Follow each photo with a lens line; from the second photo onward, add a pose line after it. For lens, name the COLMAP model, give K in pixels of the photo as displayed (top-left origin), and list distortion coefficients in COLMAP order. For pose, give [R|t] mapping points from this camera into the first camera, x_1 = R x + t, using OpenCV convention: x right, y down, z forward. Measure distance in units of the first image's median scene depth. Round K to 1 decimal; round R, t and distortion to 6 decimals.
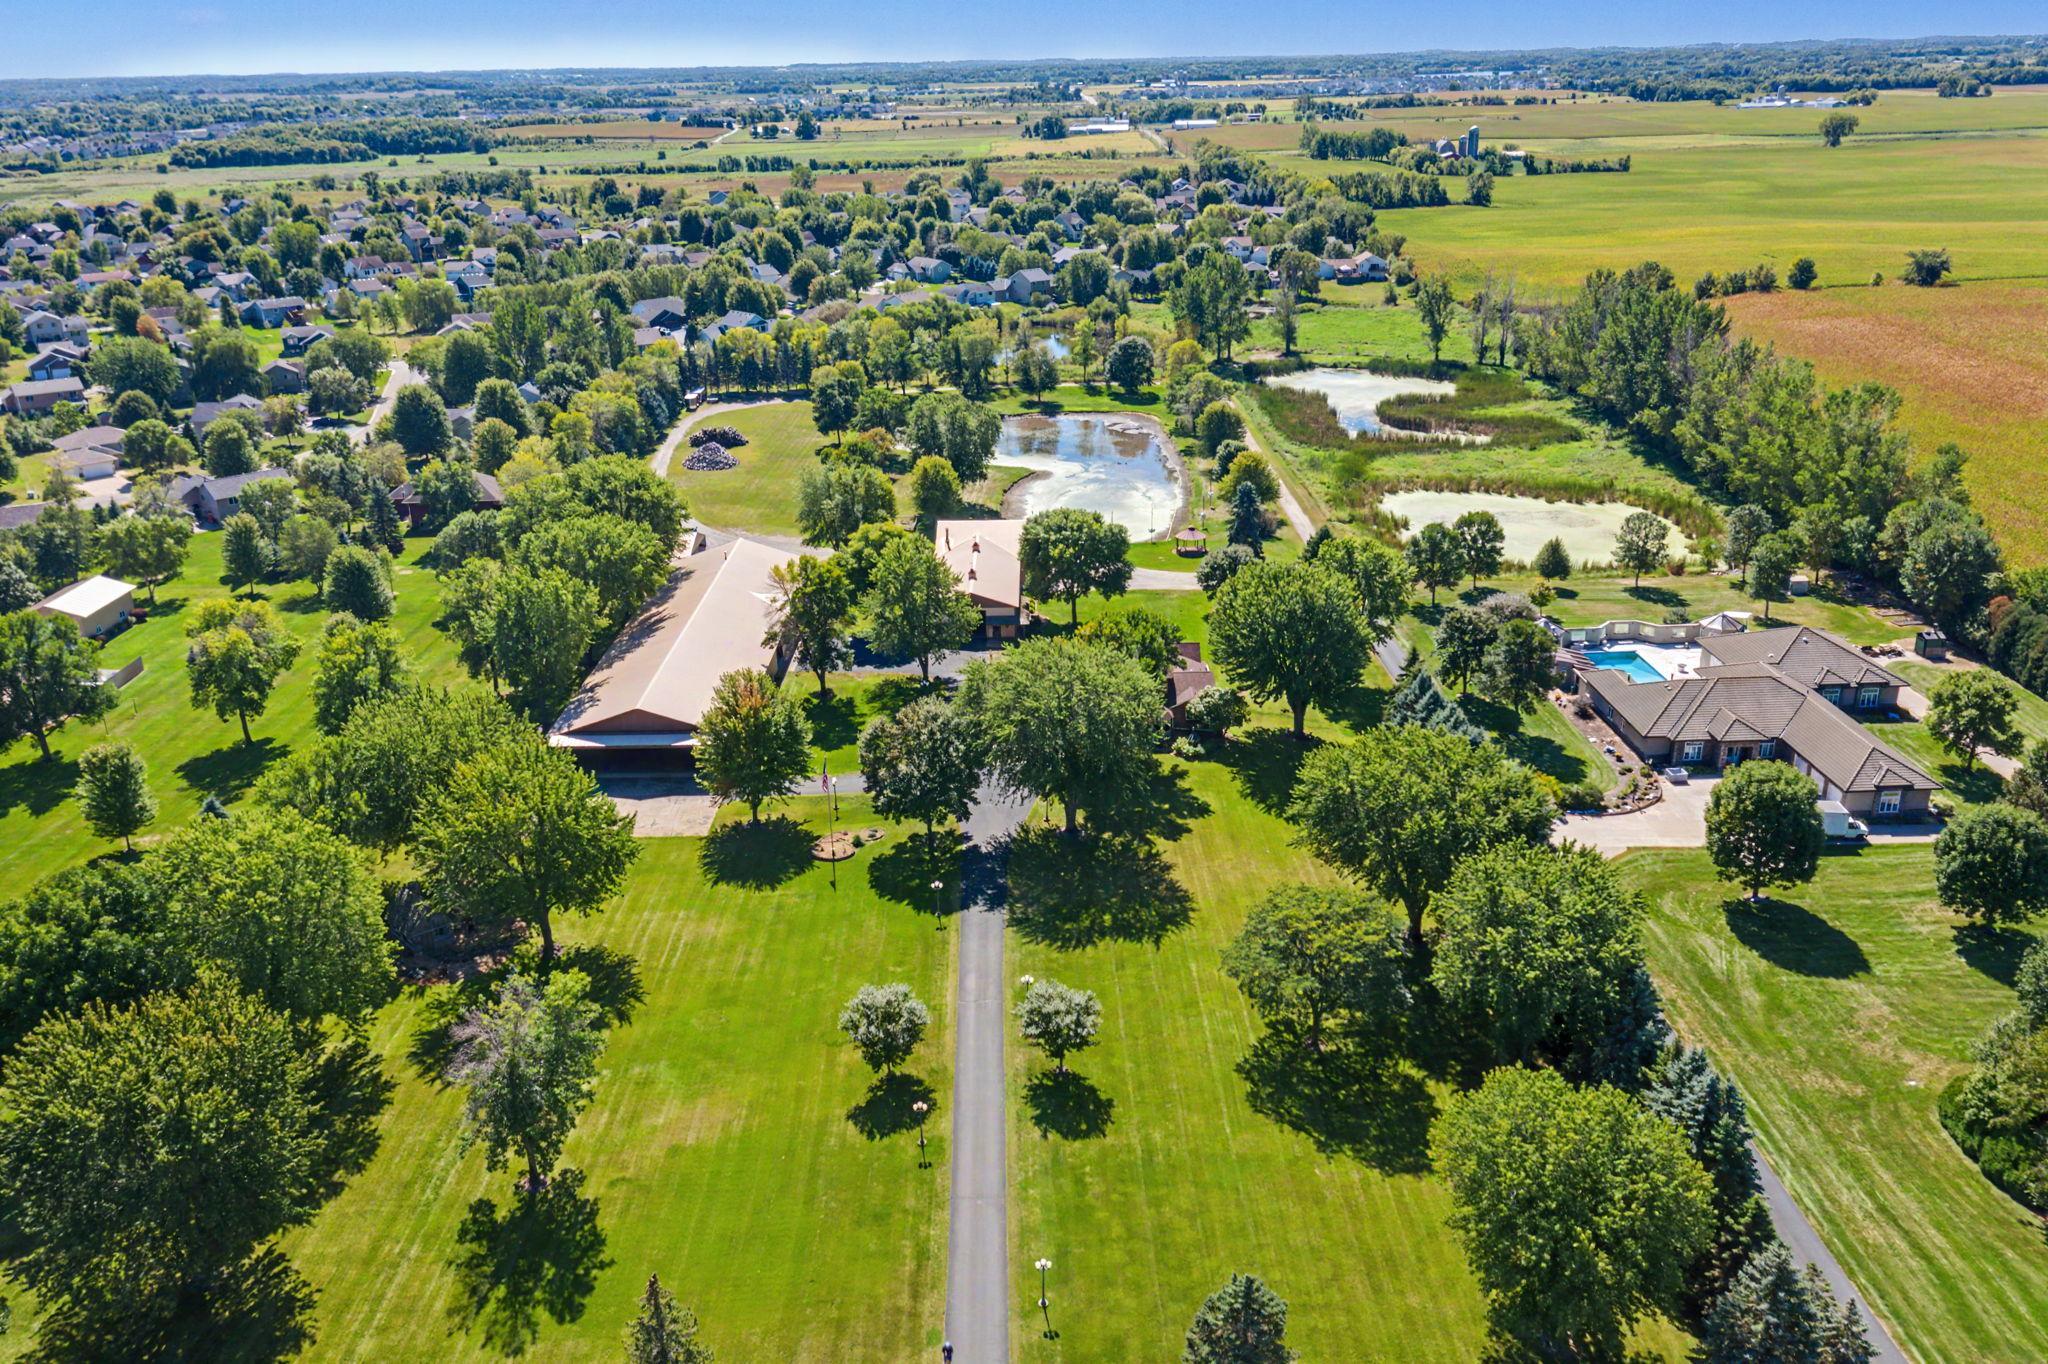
lens RADIAL K [[1593.0, 0, 1024.0], [0, 1593.0, 682.0], [0, 0, 1]] dist [0.005820, 0.003568]
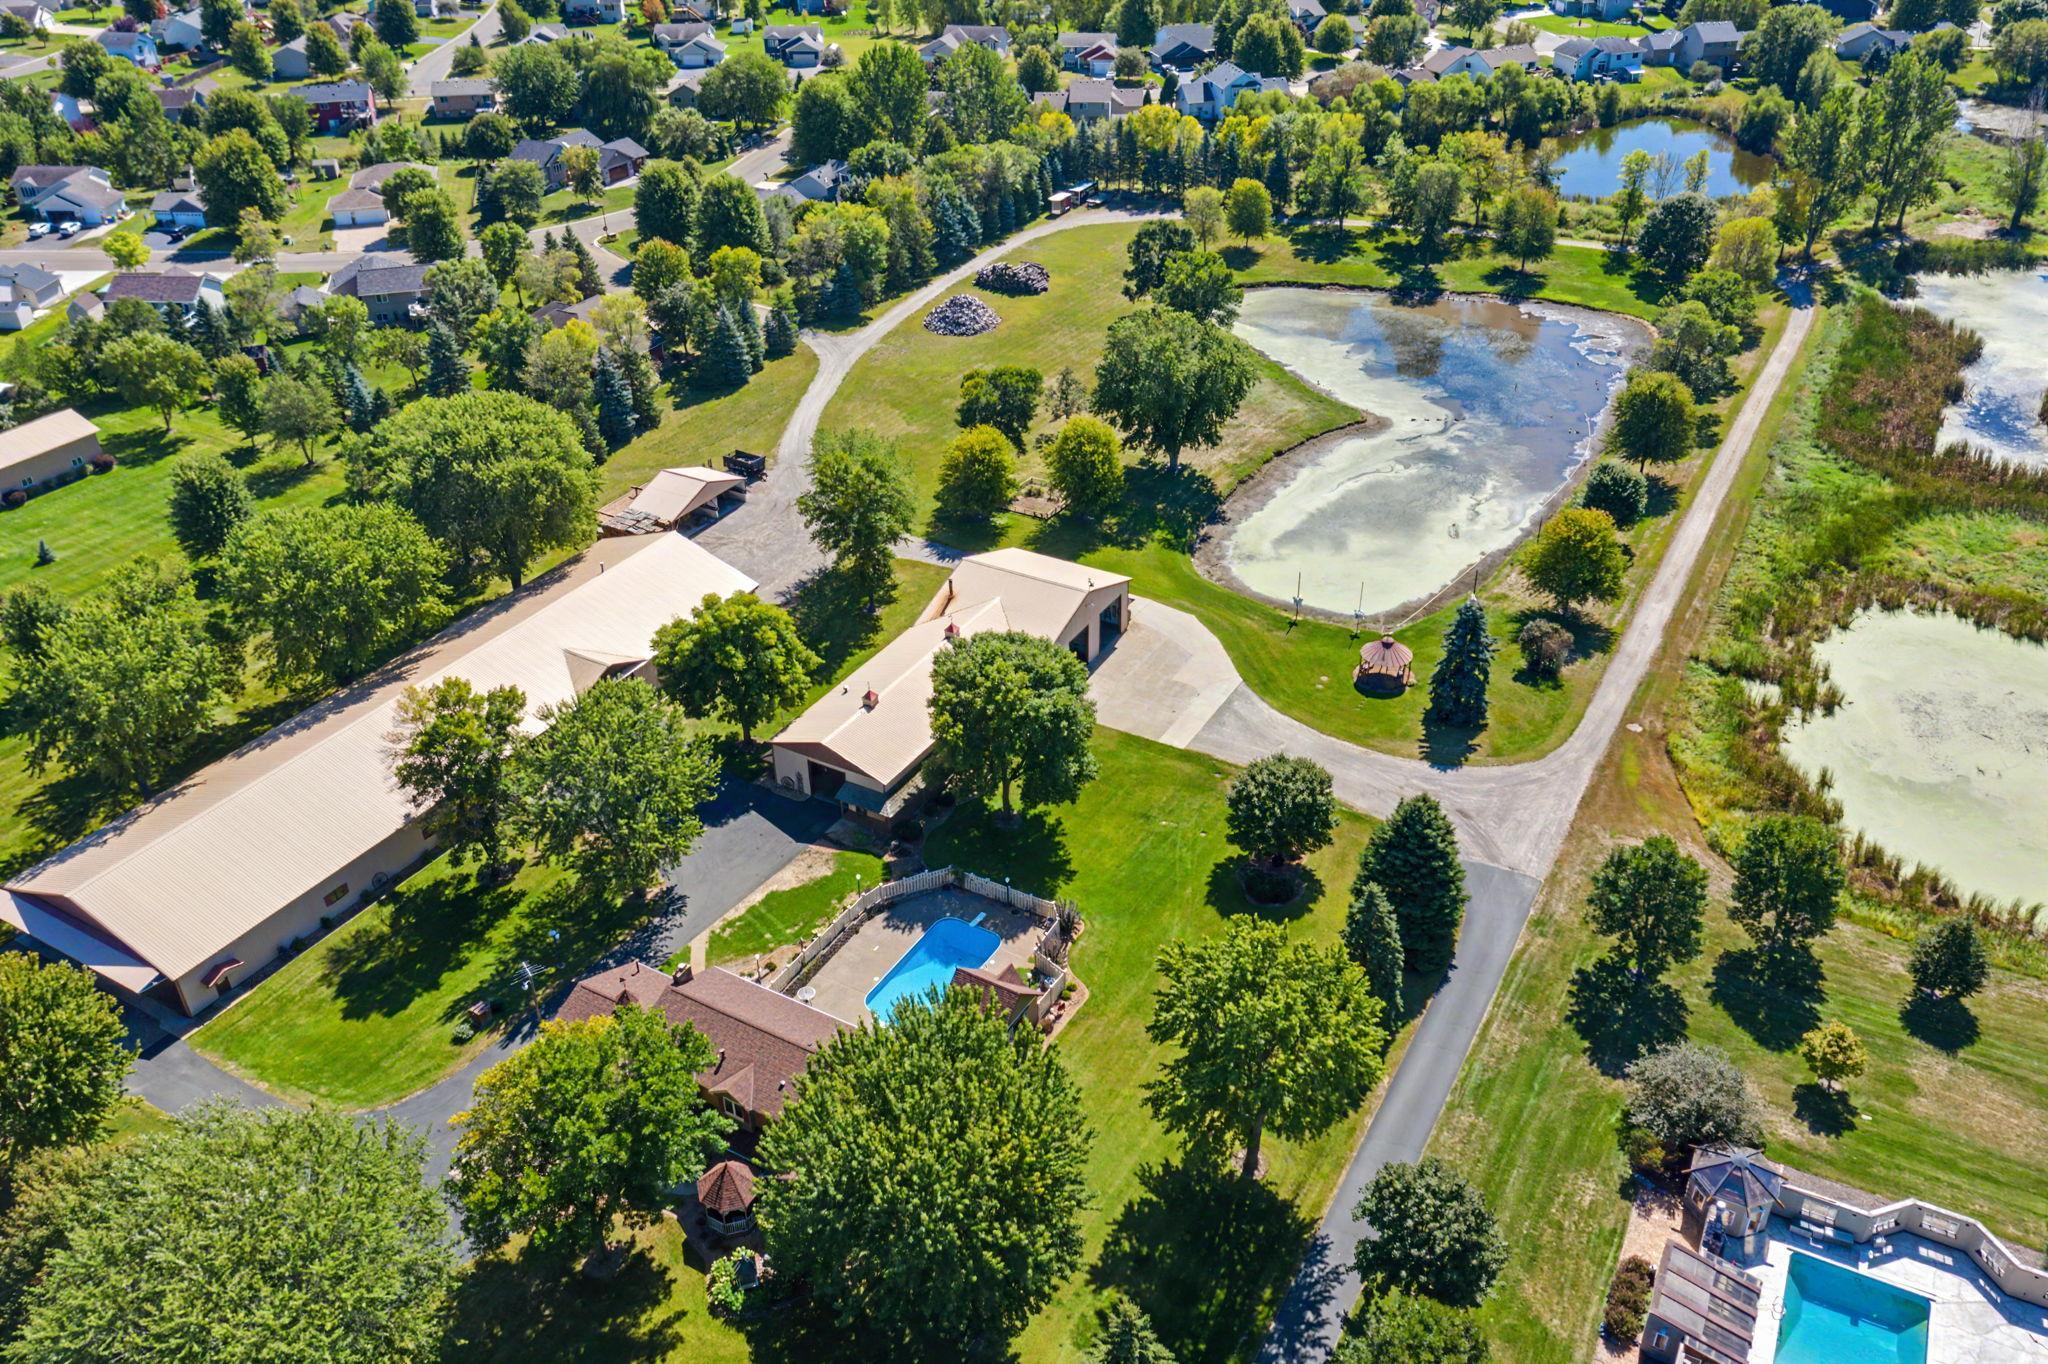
lens RADIAL K [[1593.0, 0, 1024.0], [0, 1593.0, 682.0], [0, 0, 1]] dist [0.005820, 0.003568]
pose [[0.865559, 0.274993, -0.418553, 0.195421], [-0.182606, 0.951517, 0.247528, -0.166498], [0.466328, -0.137820, 0.873810, 0.324312]]
